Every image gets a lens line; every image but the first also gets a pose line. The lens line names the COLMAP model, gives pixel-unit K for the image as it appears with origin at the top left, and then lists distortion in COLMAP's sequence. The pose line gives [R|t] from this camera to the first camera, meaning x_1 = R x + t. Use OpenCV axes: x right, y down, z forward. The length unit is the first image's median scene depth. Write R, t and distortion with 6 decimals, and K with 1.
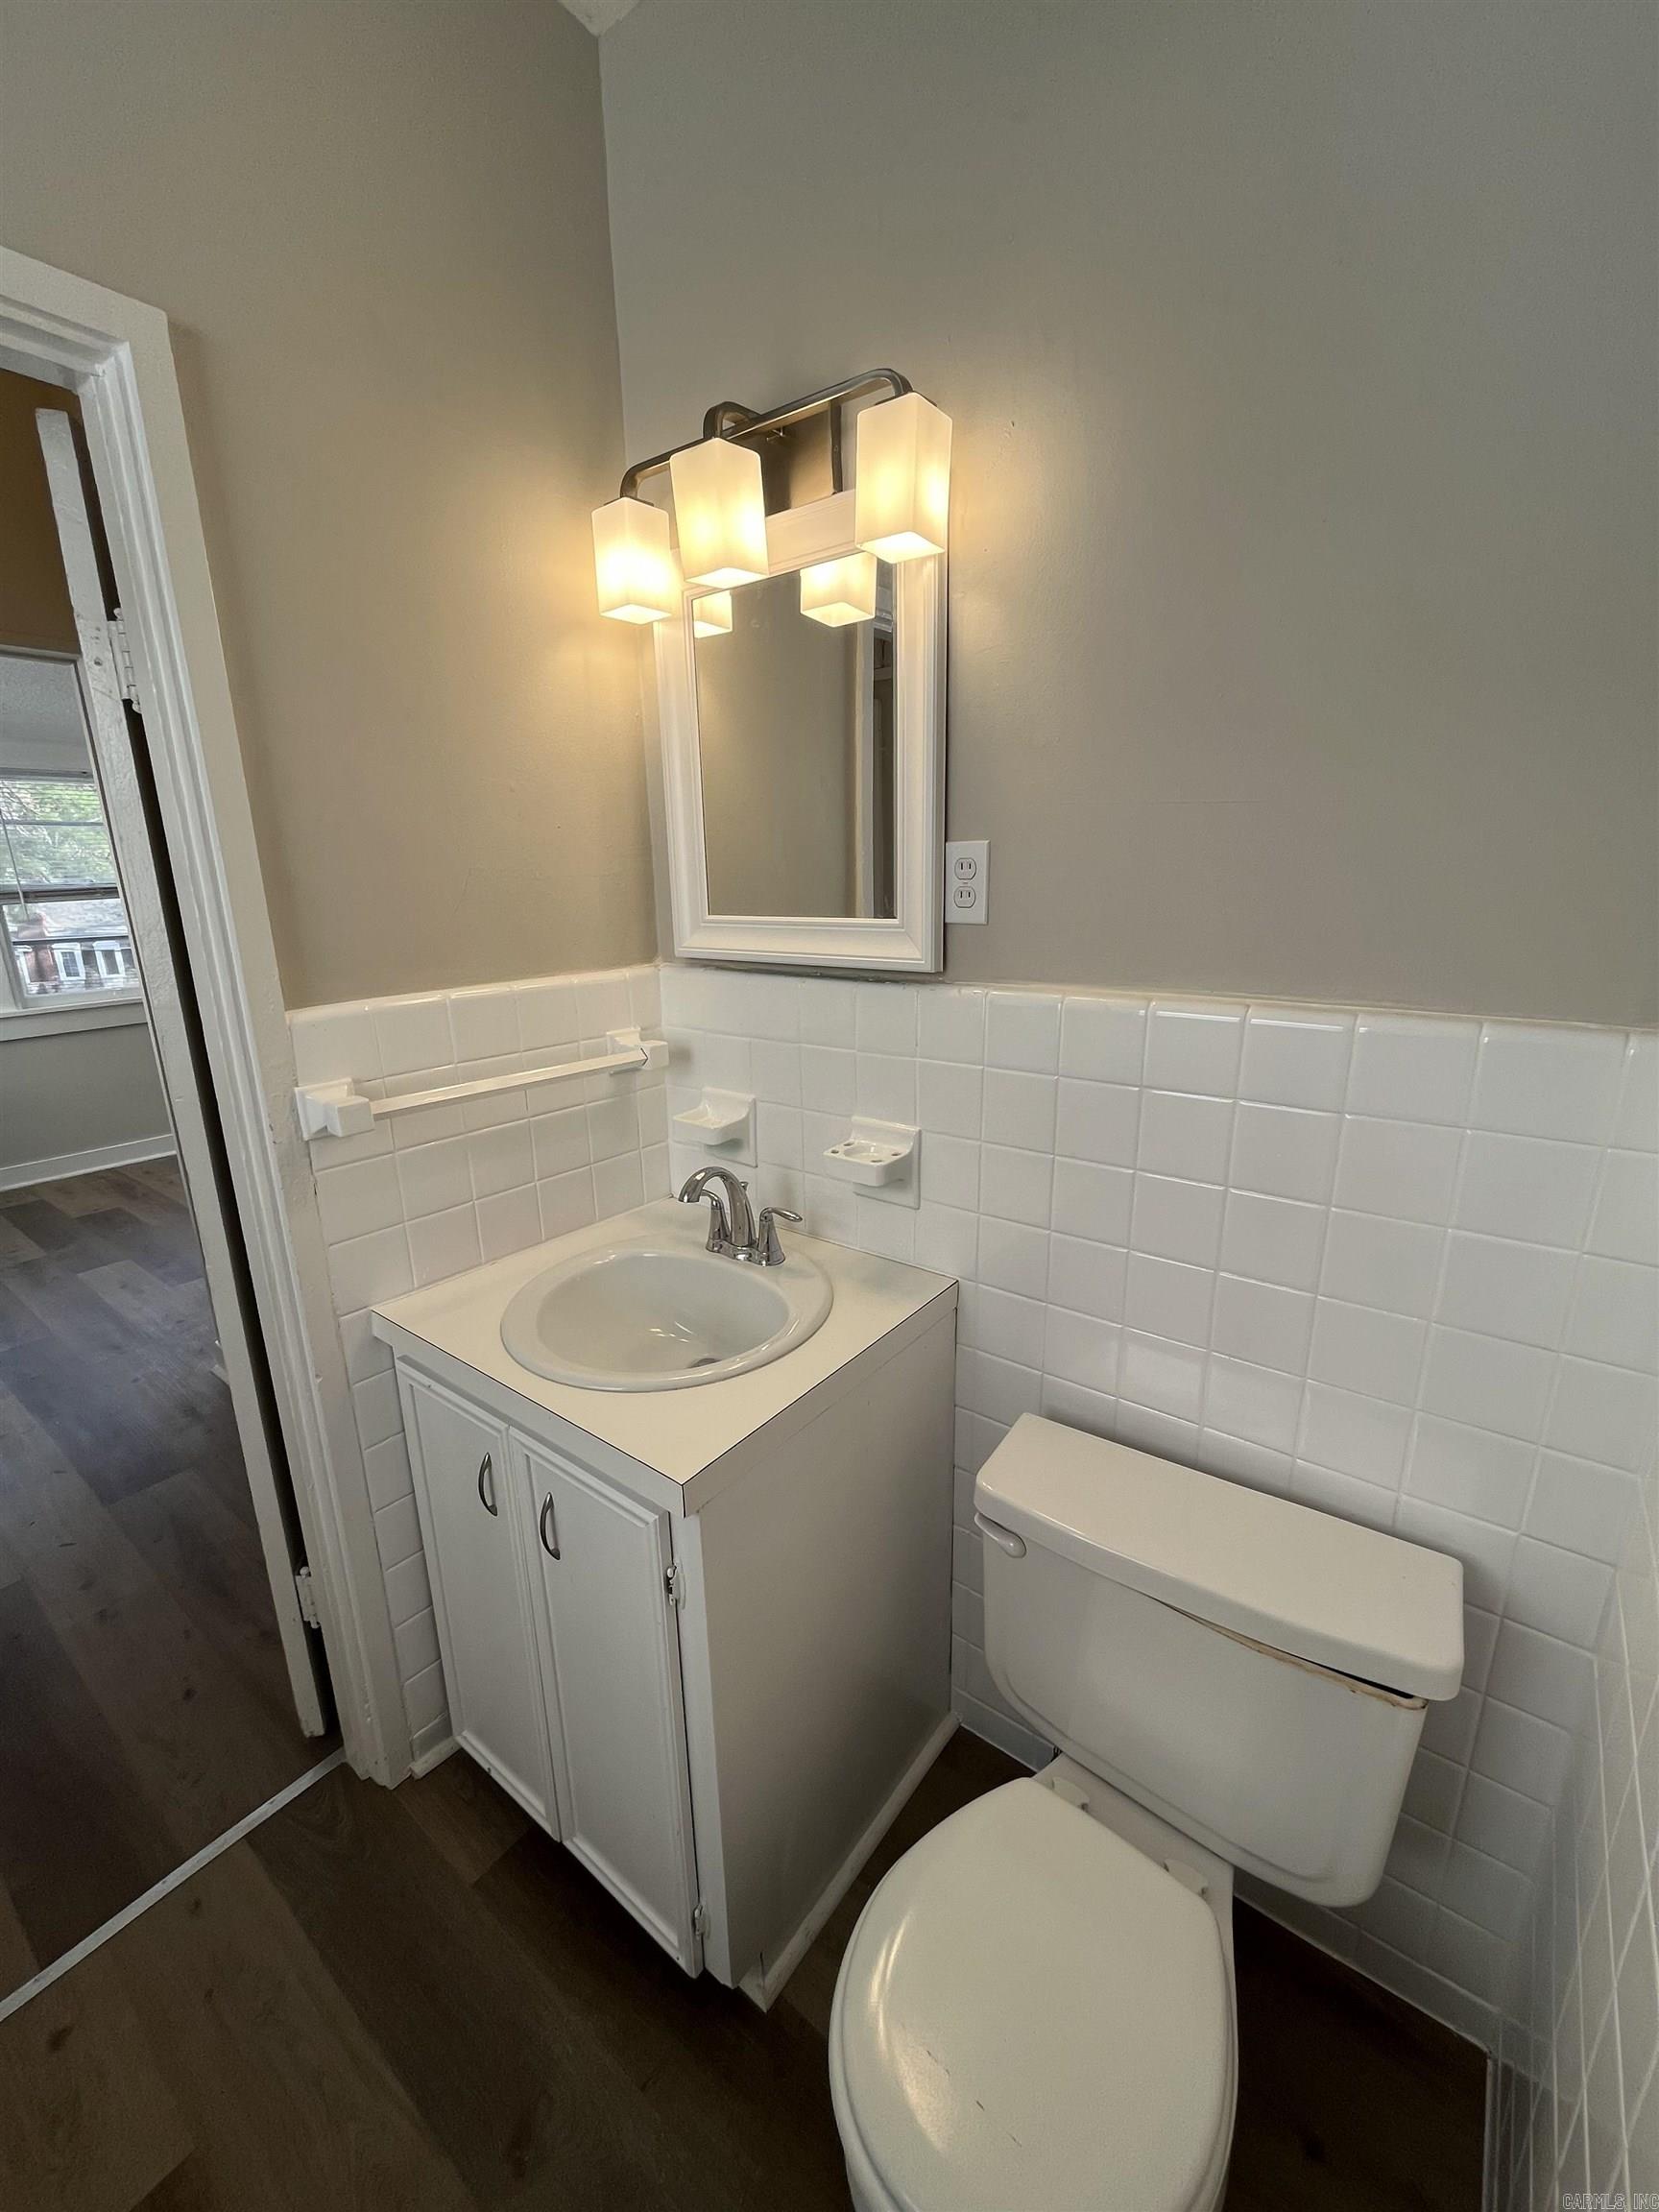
lens RADIAL K [[891.4, 0, 829.5], [0, 891.4, 1106.0], [0, 0, 1]] dist [-0.002035, -0.000694]
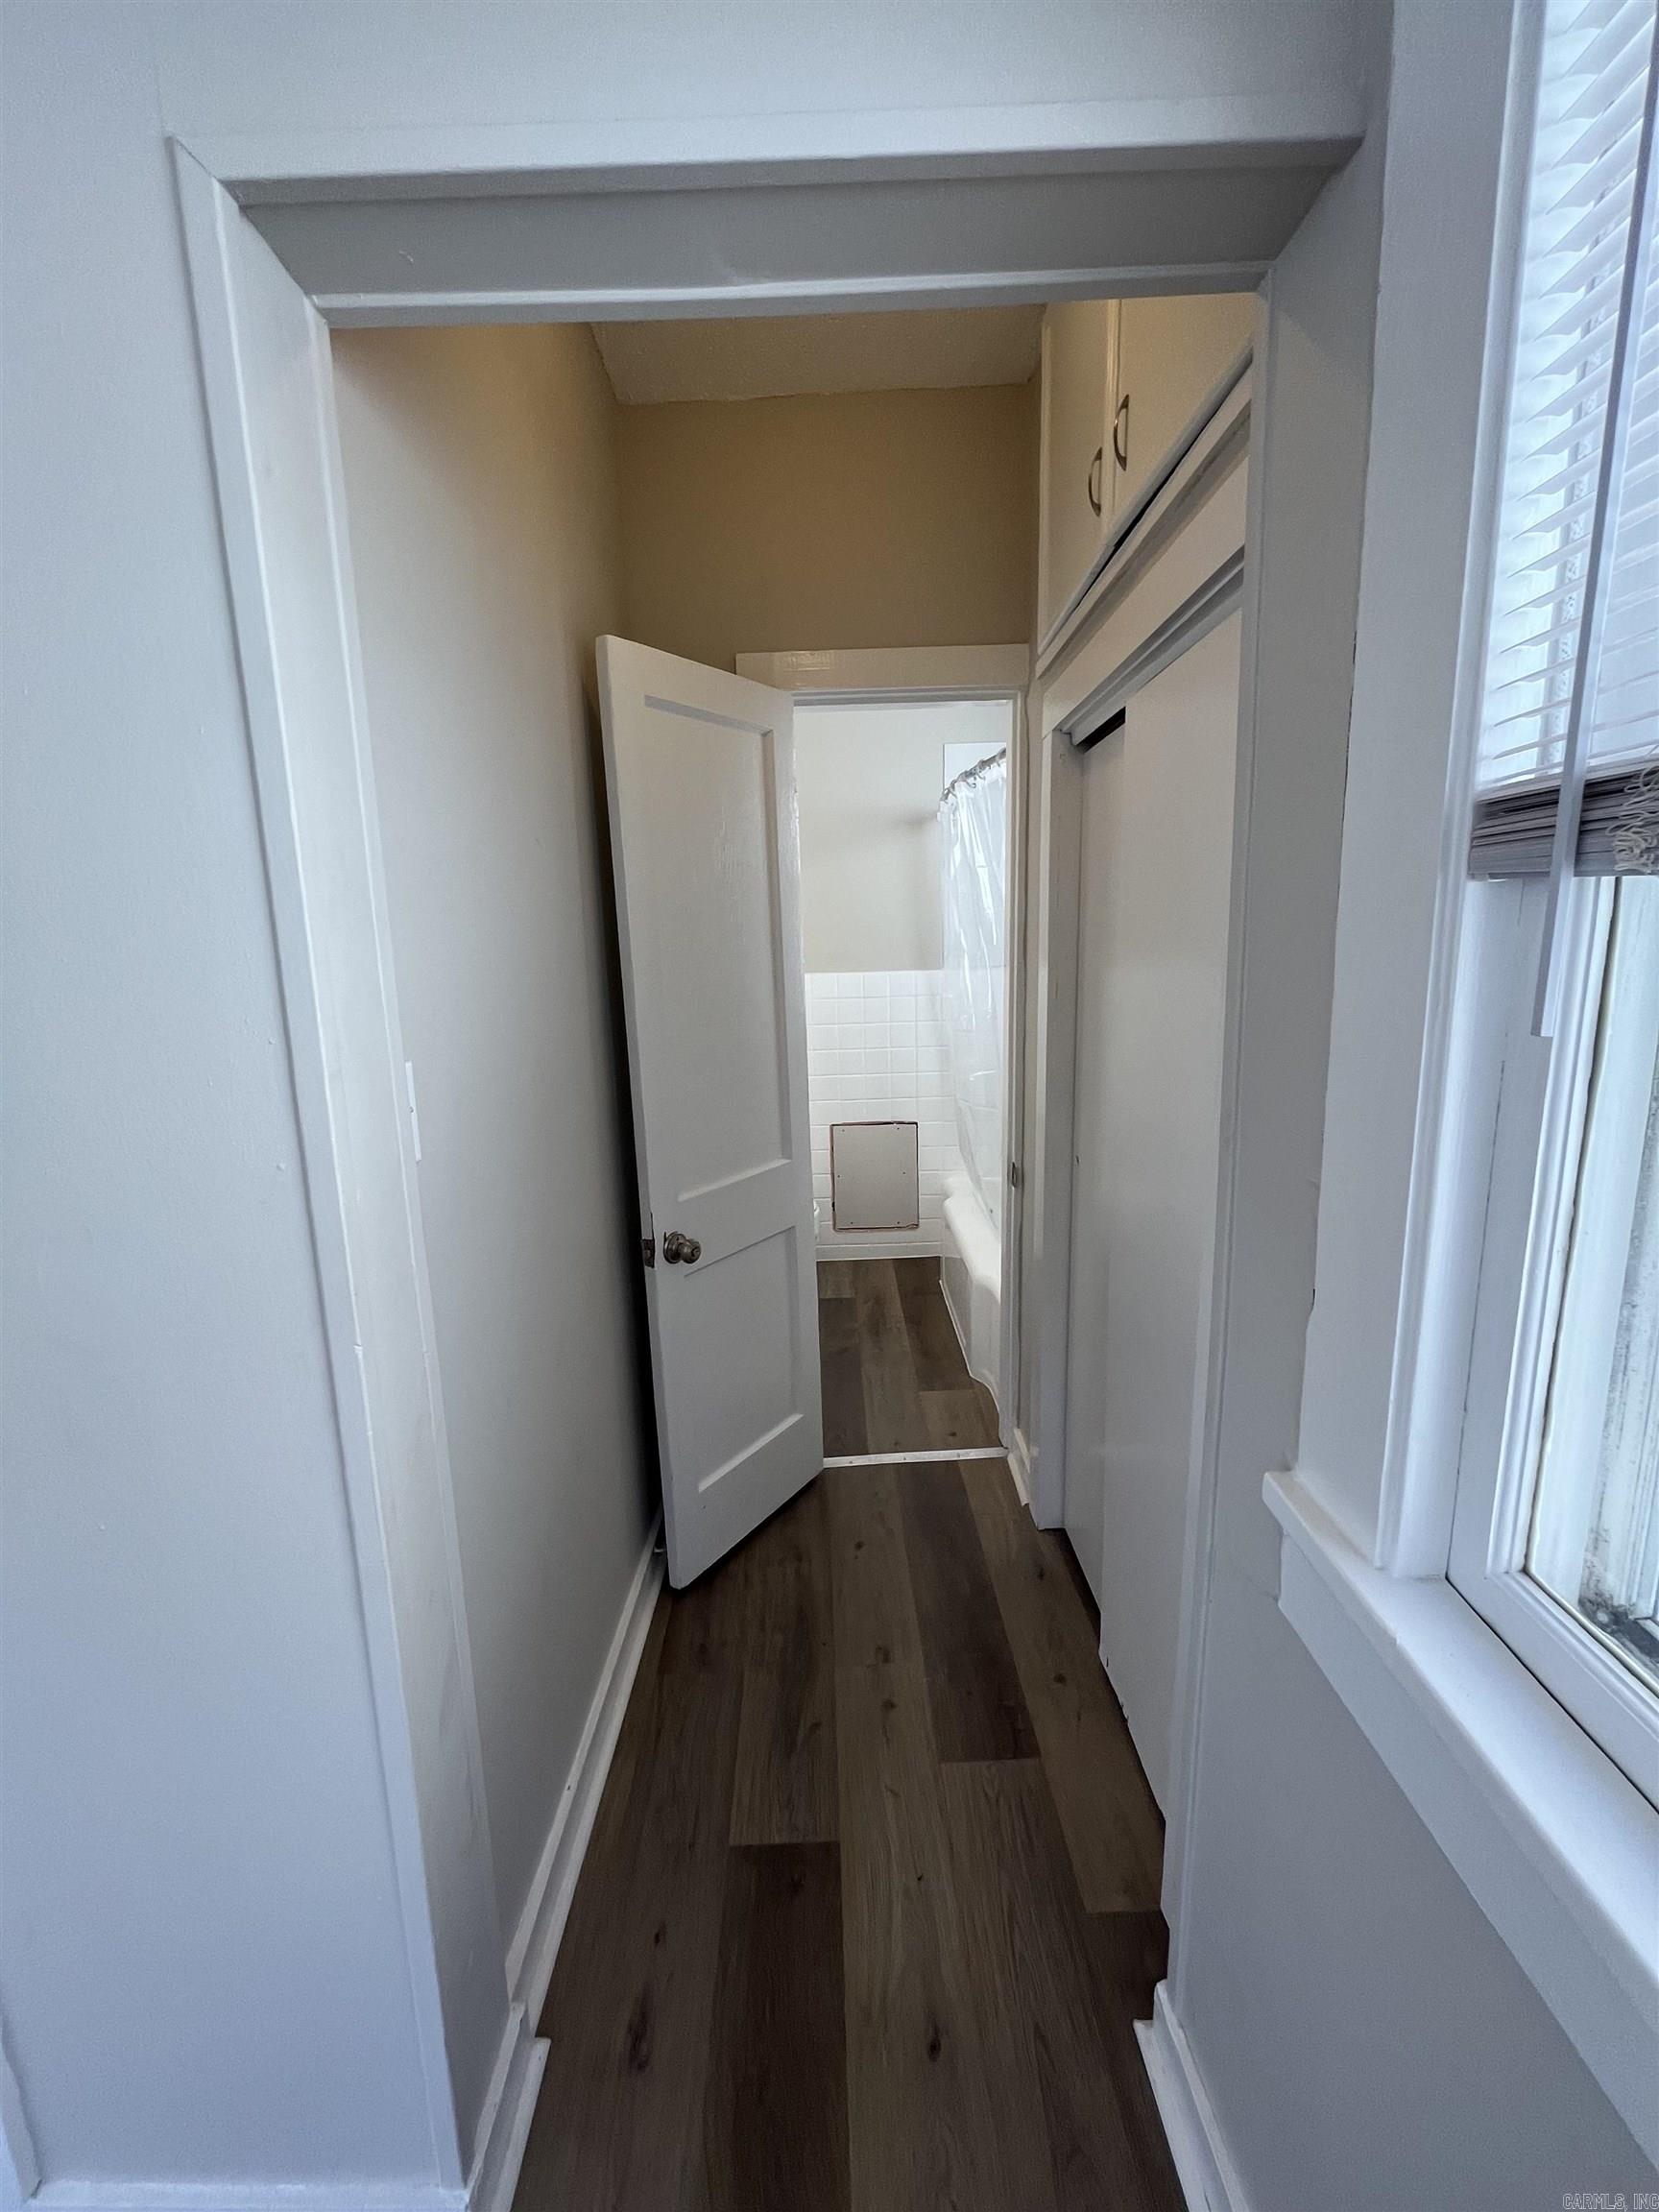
lens RADIAL K [[891.4, 0, 829.5], [0, 891.4, 1106.0], [0, 0, 1]] dist [-0.002035, -0.000694]
pose [[-0.615898, -0.111890, 0.779840, -2.097750], [0.234596, 0.918912, 0.317122, -0.451335], [-0.752087, 0.378262, -0.539707, 1.911284]]
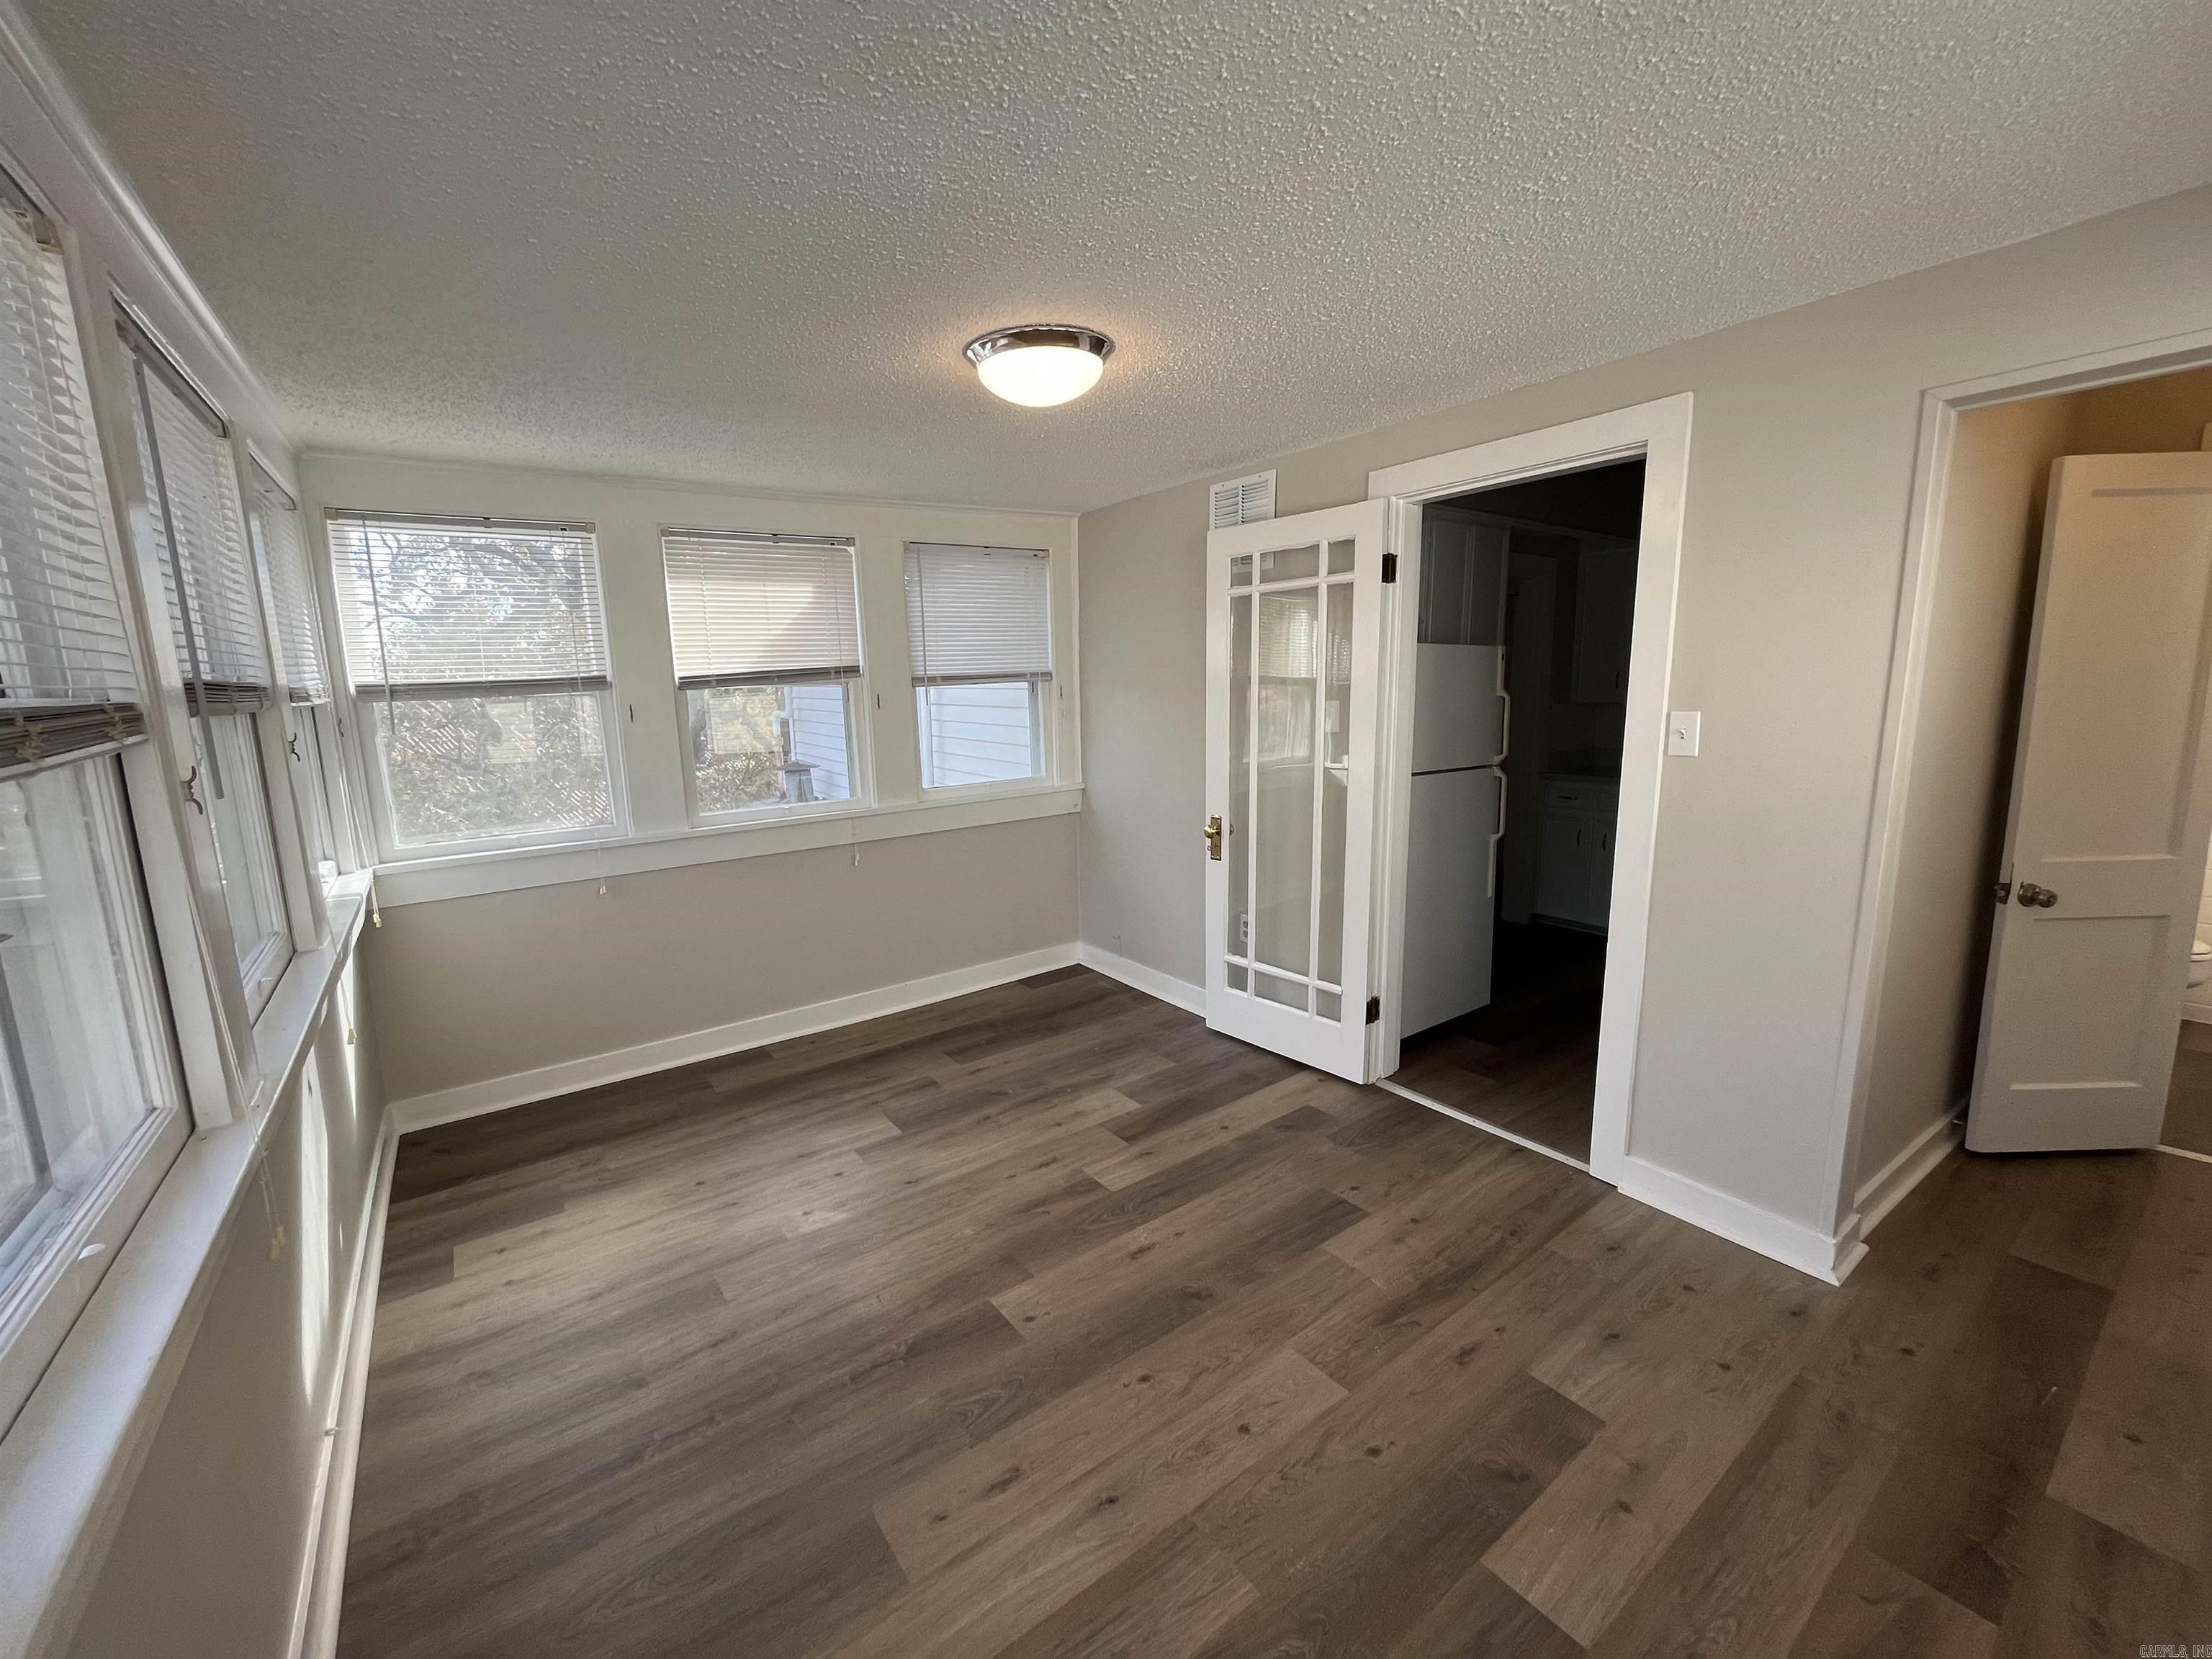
lens RADIAL K [[891.4, 0, 1104.8], [0, 891.4, 830.0], [0, 0, 1]] dist [-0.002035, -0.000694]
pose [[0.286701, -0.141366, 0.947533, -3.262885], [0.254065, 0.964858, 0.067077, -0.627023], [-0.923717, 0.221504, 0.312542, 2.647956]]
